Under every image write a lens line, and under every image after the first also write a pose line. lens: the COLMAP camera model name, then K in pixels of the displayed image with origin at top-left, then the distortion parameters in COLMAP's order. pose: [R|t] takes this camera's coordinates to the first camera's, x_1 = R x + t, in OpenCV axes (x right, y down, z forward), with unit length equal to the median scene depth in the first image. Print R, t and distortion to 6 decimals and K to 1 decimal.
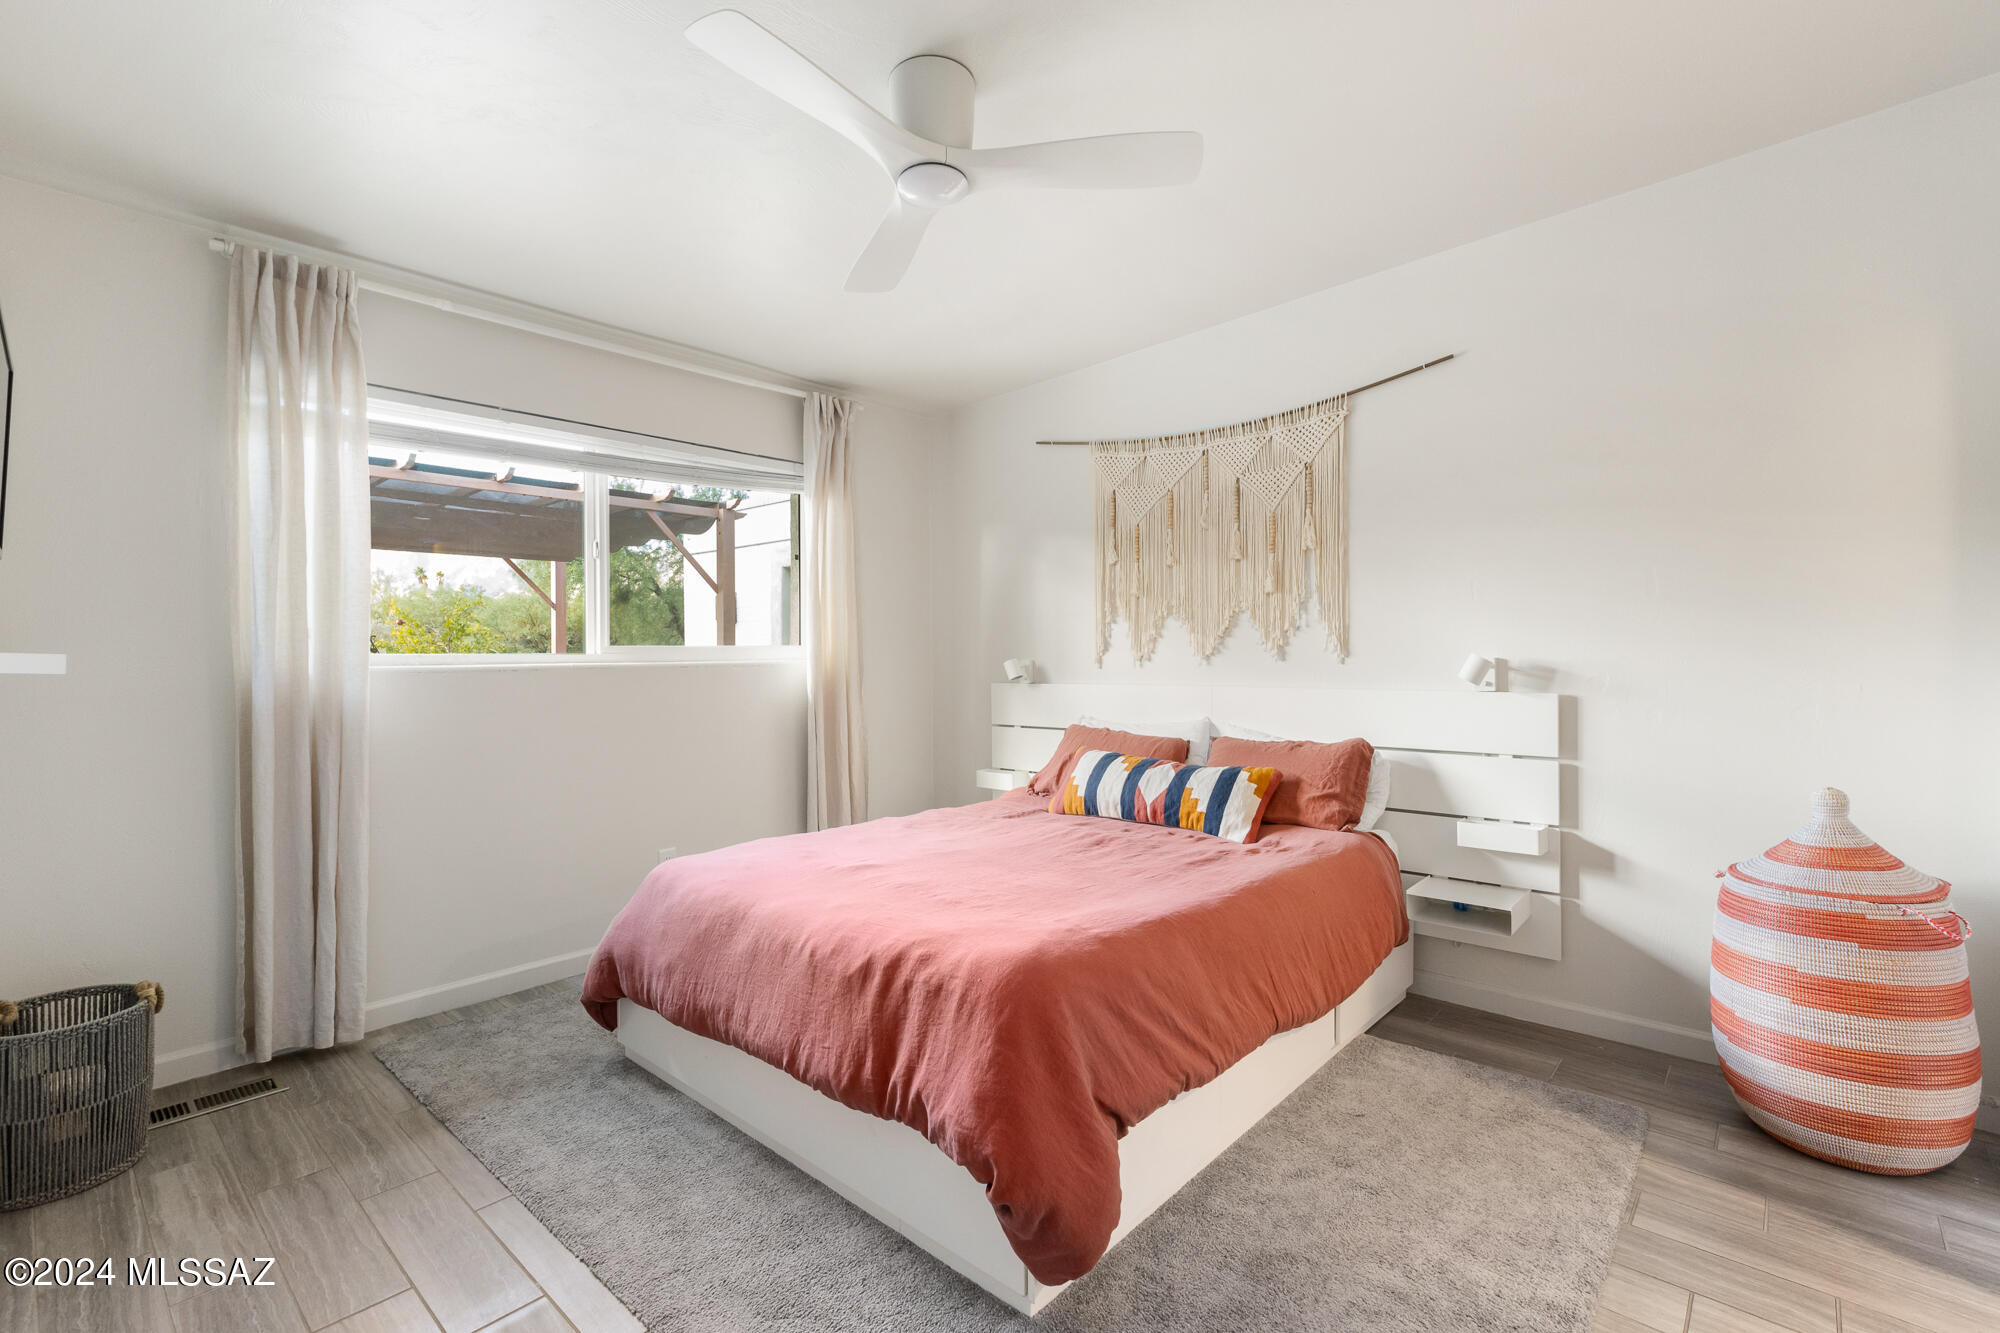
lens RADIAL K [[903.8, 0, 1016.1], [0, 903.8, 656.2], [0, 0, 1]] dist [-0.000650, -0.000126]
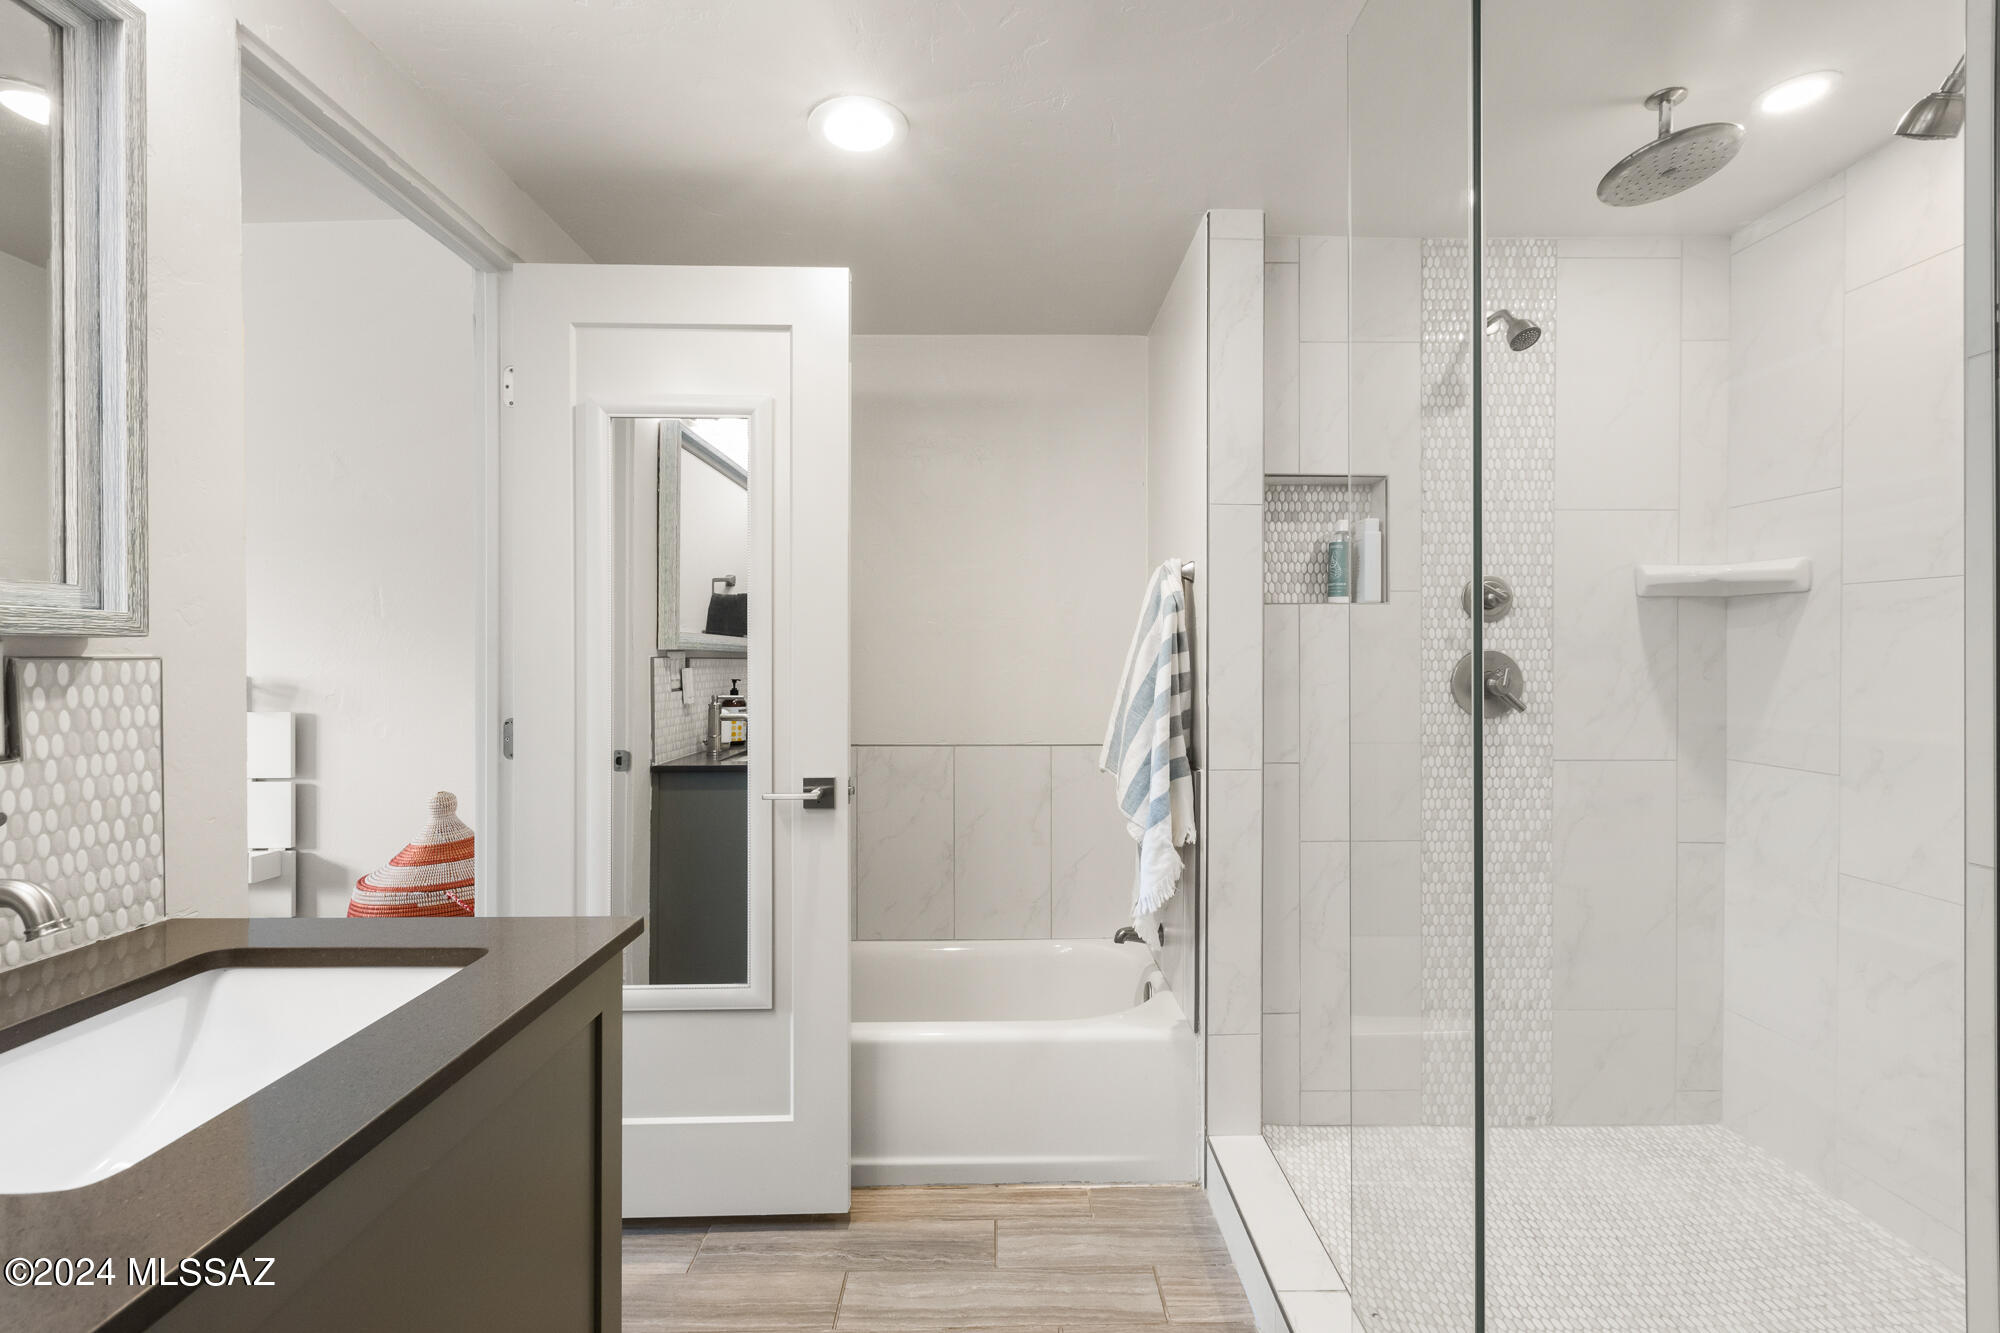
lens RADIAL K [[903.8, 0, 1016.1], [0, 903.8, 656.2], [0, 0, 1]] dist [-0.000650, -0.000126]
pose [[0.738773, 0.007168, 0.673916, 0.451802], [-0.000304, 0.999947, -0.010303, -0.007720], [-0.673954, 0.007406, 0.738736, -0.212407]]
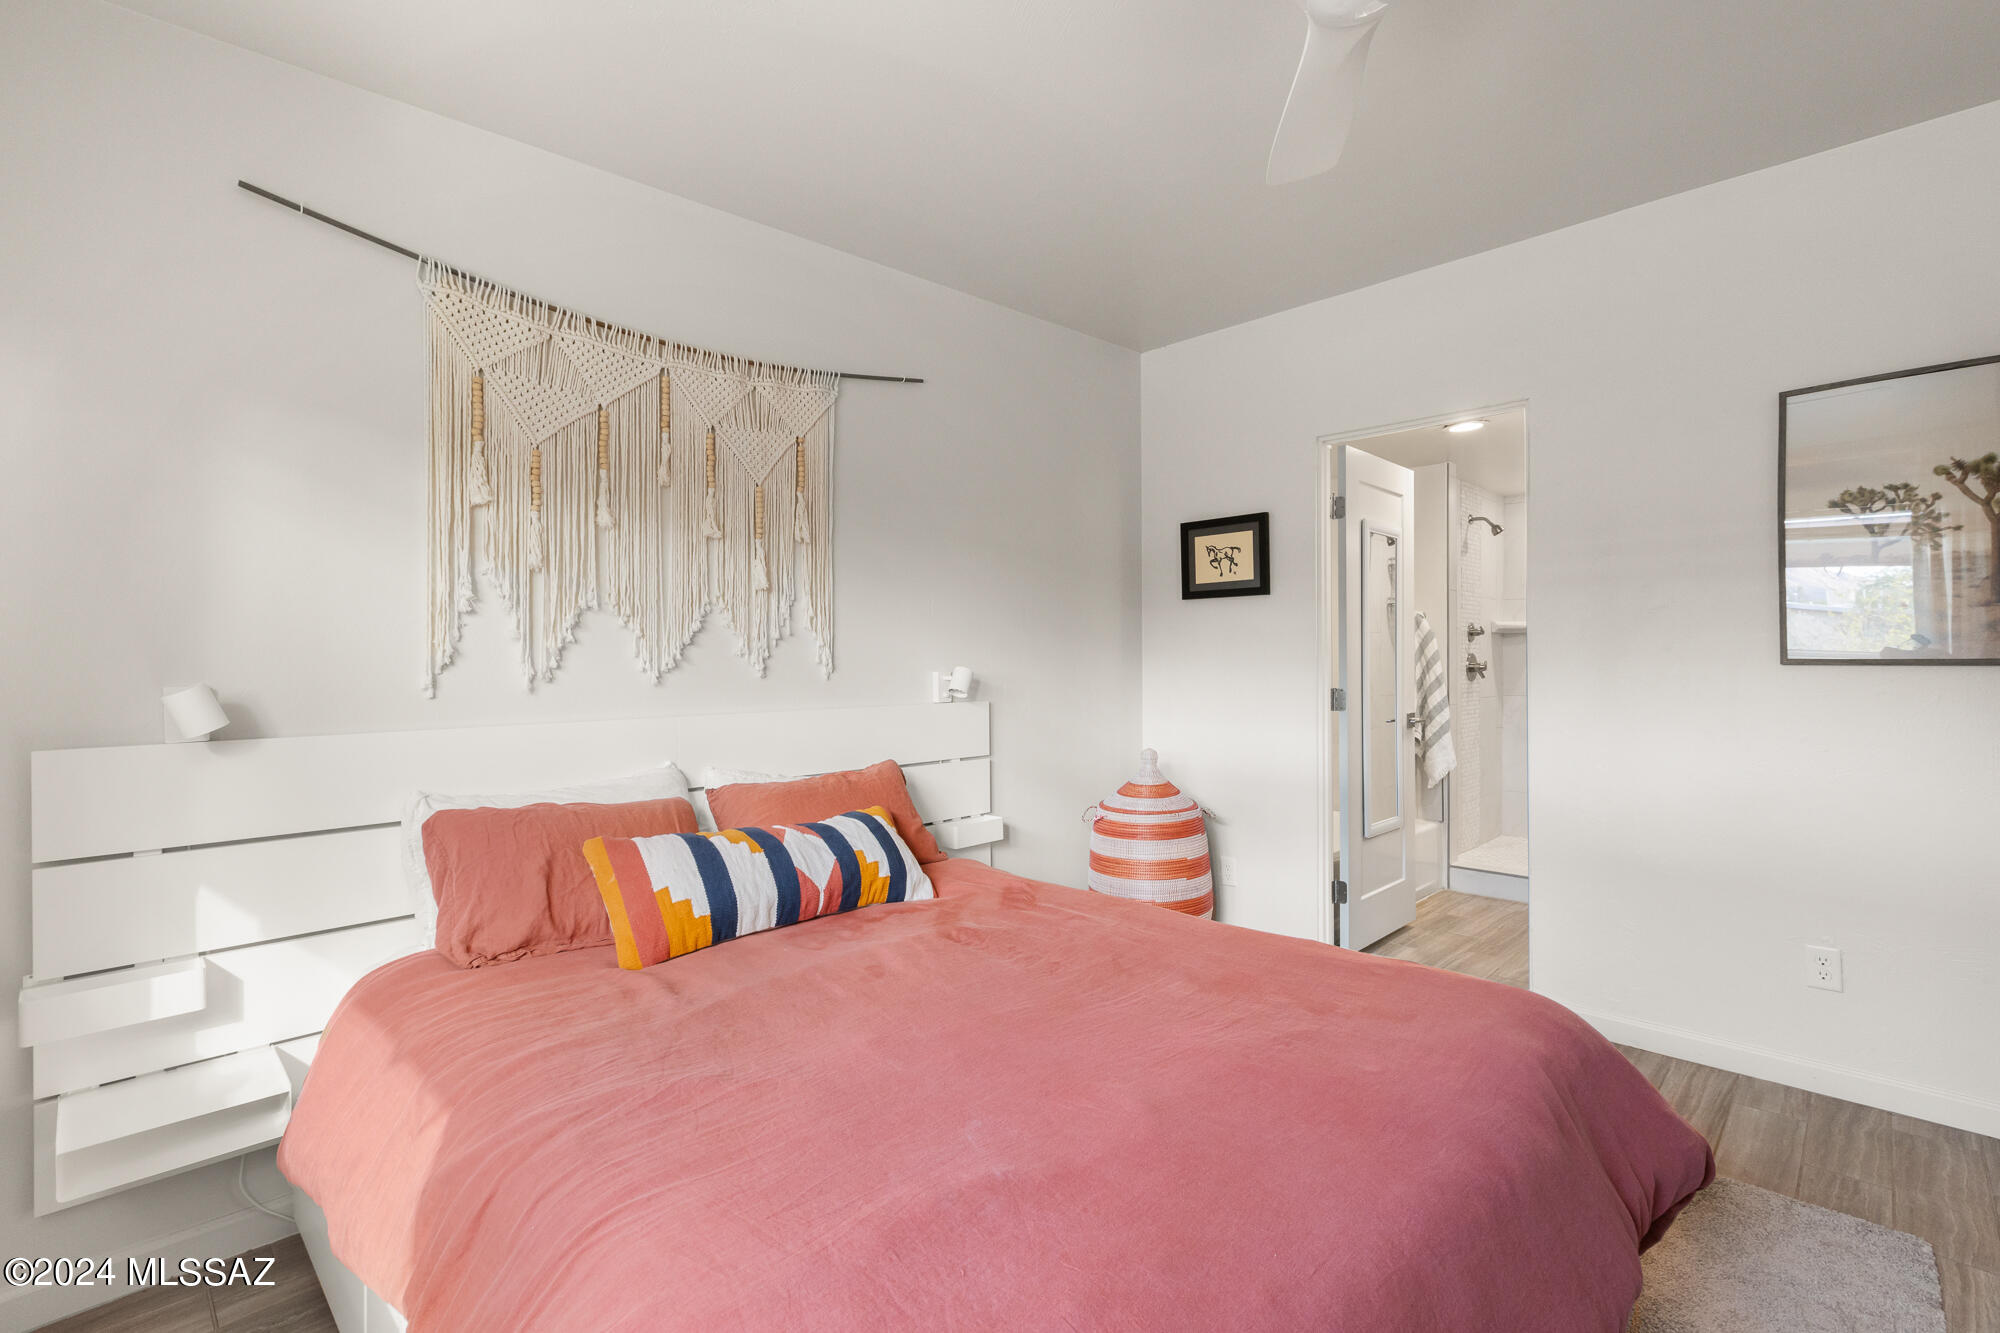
lens RADIAL K [[903.8, 0, 1016.1], [0, 903.8, 656.2], [0, 0, 1]] dist [-0.000650, -0.000126]
pose [[0.049253, 0.010773, 0.998728, -0.501037], [0.008798, 0.999898, -0.011220, -0.002720], [-0.998748, 0.009339, 0.049153, 0.780379]]
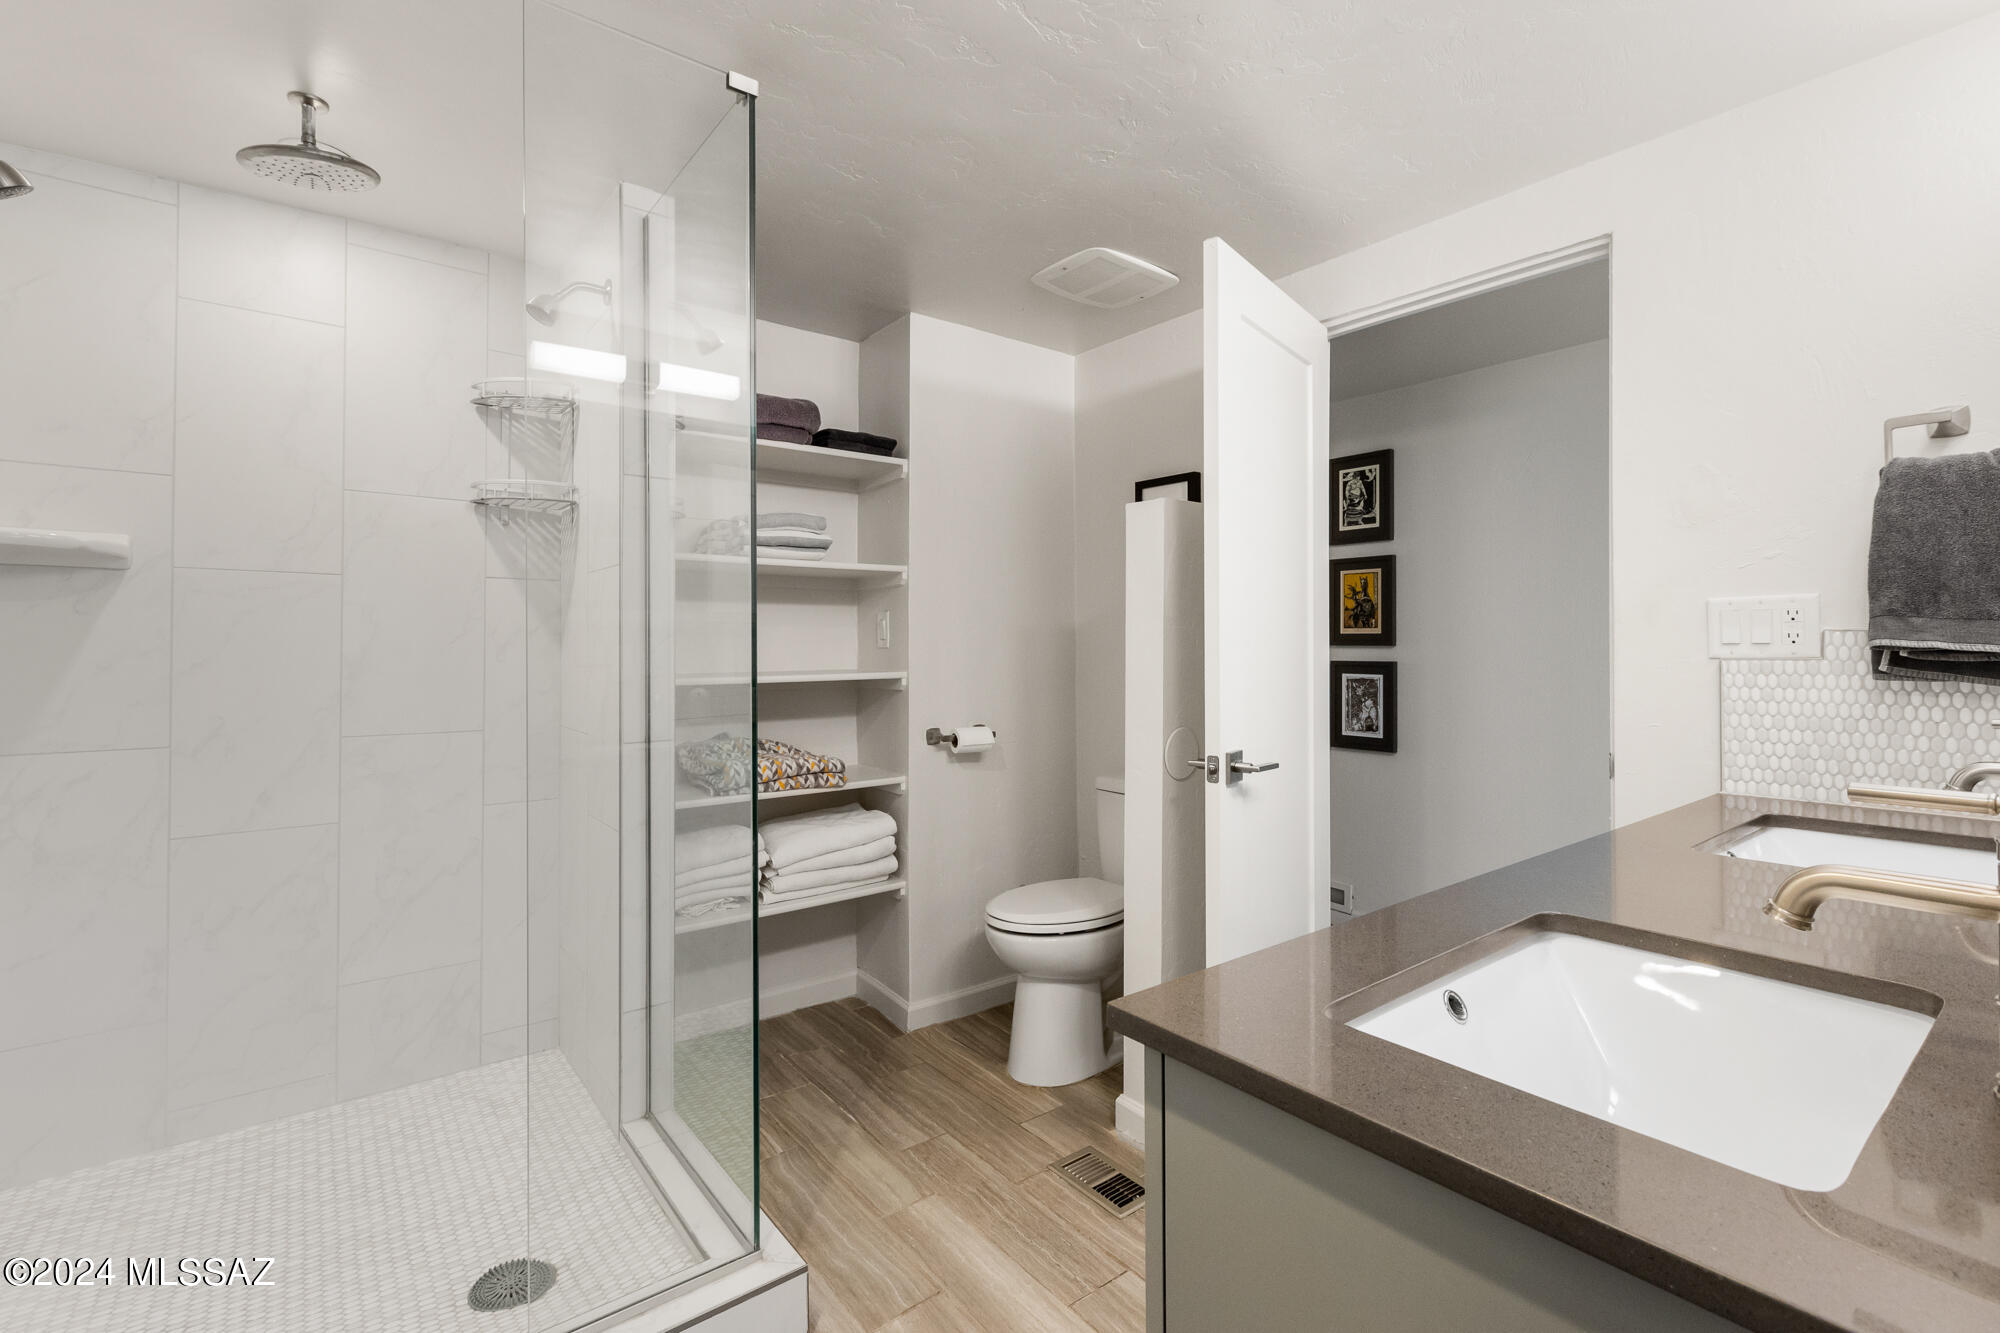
lens RADIAL K [[899.8, 0, 997.9], [0, 899.8, 640.2], [0, 0, 1]] dist [-0.000824, 0.000313]
pose [[-0.981768, 0.011890, 0.189710, 0.565833], [0.012760, 0.999913, 0.003365, -0.004809], [-0.189654, 0.005724, -0.981834, 0.353545]]
